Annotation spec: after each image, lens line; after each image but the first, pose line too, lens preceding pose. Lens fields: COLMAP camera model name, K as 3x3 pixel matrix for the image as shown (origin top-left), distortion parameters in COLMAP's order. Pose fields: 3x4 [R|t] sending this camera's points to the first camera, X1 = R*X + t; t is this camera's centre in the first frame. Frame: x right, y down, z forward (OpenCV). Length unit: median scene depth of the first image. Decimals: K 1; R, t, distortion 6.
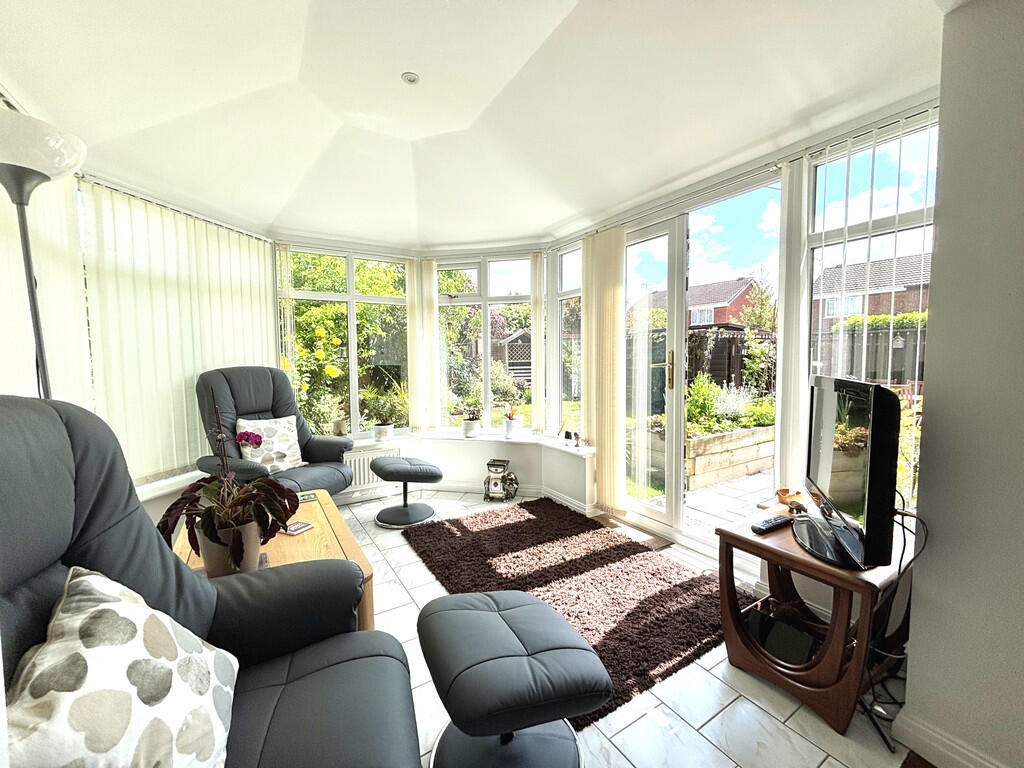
lens RADIAL K [[415.0, 0, 518.1], [0, 415.0, 383.0], [0, 0, 1]] dist [0.013405, 0.000345]
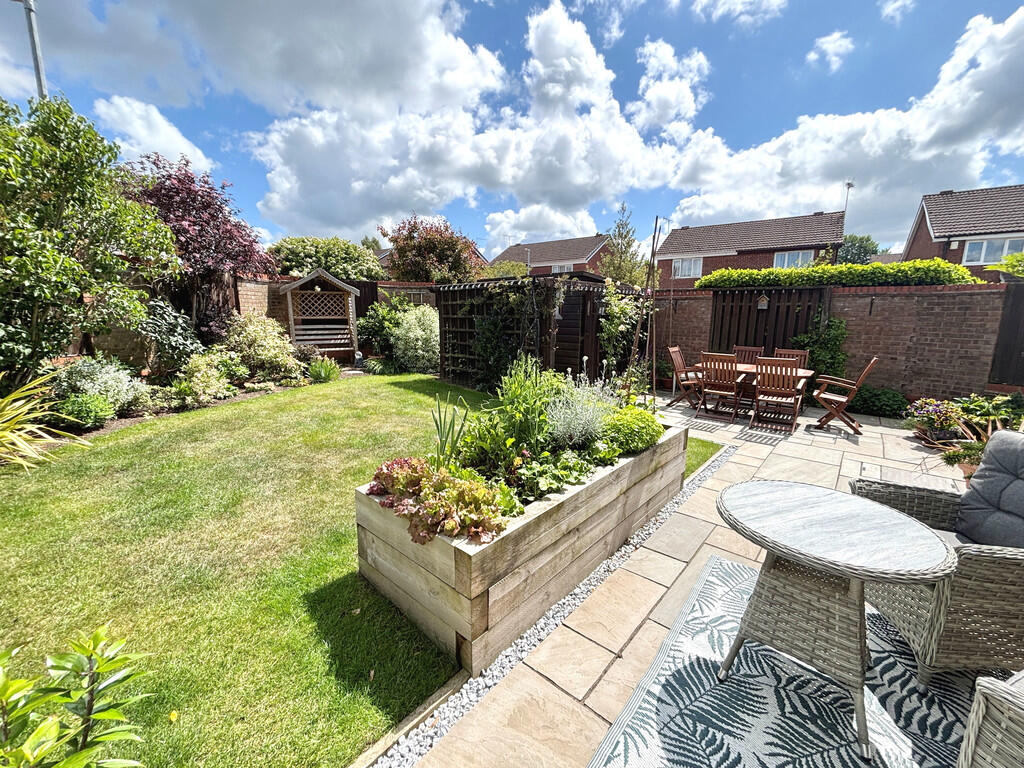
lens RADIAL K [[415.0, 0, 514.3], [0, 415.0, 391.1], [0, 0, 1]] dist [0.013405, 0.000345]
pose [[0.955445, -0.036237, 0.292938, 0.168726], [-0.000153, 0.992375, 0.123258, -0.022937], [-0.295170, -0.117811, 0.948153, 0.320541]]
